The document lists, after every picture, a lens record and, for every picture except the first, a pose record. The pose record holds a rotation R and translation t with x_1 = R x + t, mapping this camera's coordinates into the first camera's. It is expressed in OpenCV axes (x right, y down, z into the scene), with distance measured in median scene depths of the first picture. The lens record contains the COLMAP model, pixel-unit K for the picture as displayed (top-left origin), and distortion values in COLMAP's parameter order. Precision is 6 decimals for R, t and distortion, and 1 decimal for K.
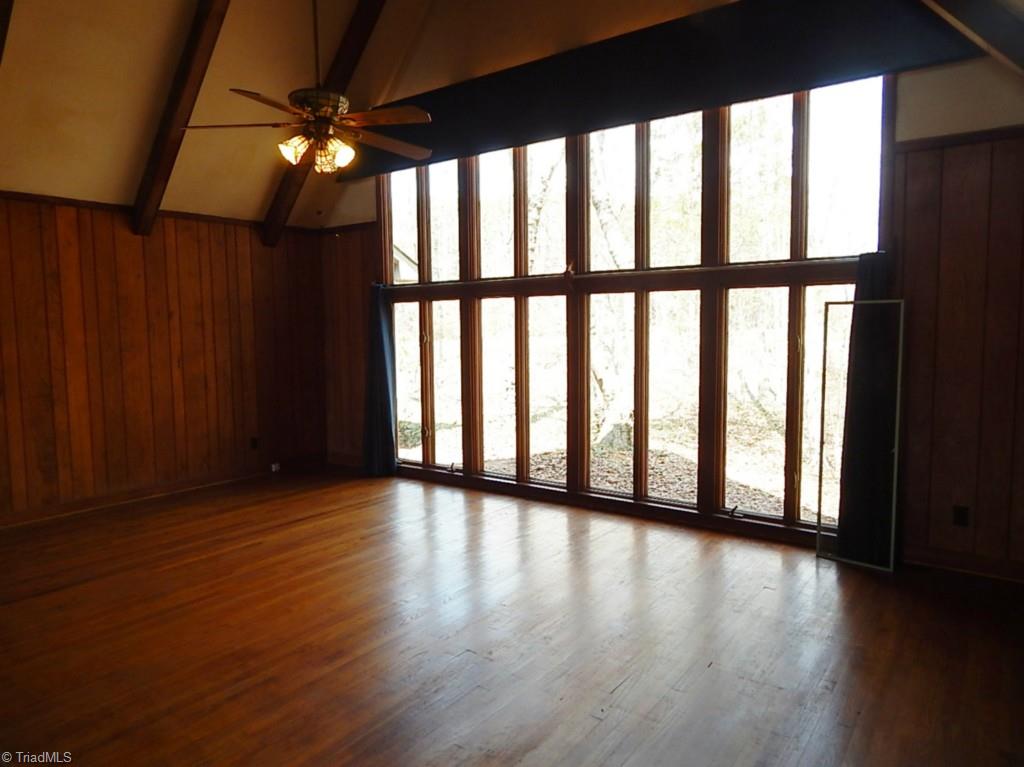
lens RADIAL K [[678.5, 0, 513.1], [0, 678.5, 377.6], [0, 0, 1]] dist [-0.000432, -0.001691]
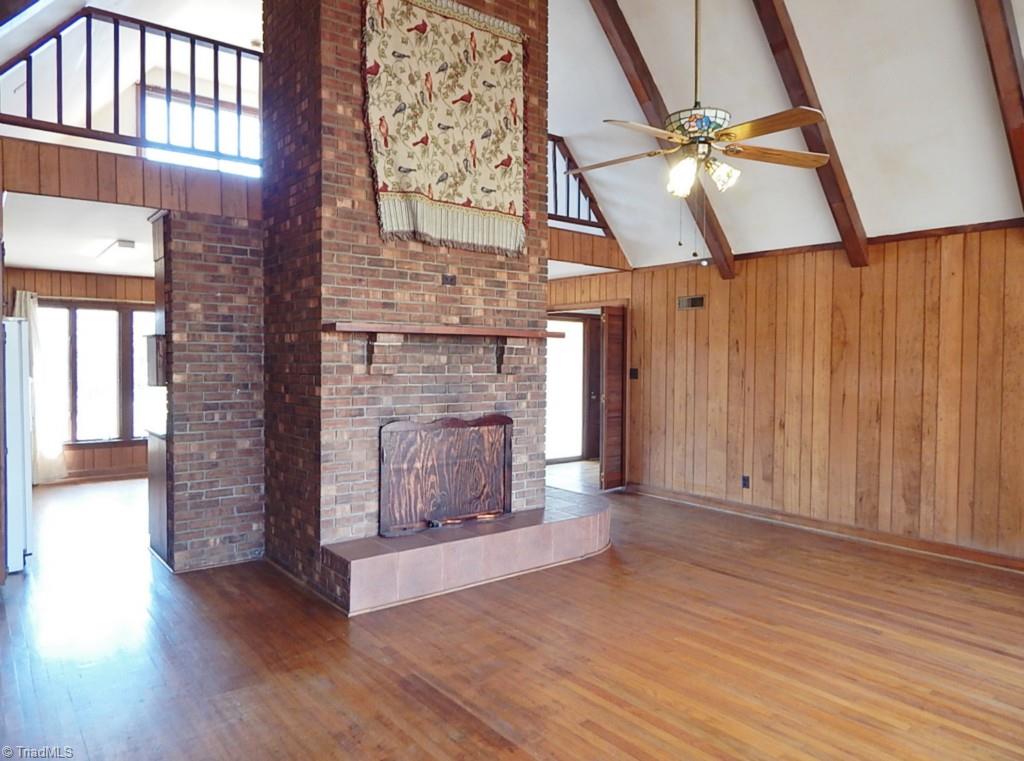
lens RADIAL K [[682.9, 0, 487.0], [0, 682.9, 377.8], [0, 0, 1]] dist [-0.006664, -0.002245]
pose [[-0.263958, 0.042660, -0.963590, 0.462910], [-0.080569, 0.994555, 0.066101, -0.065237], [0.961163, 0.095084, -0.259084, 0.660455]]
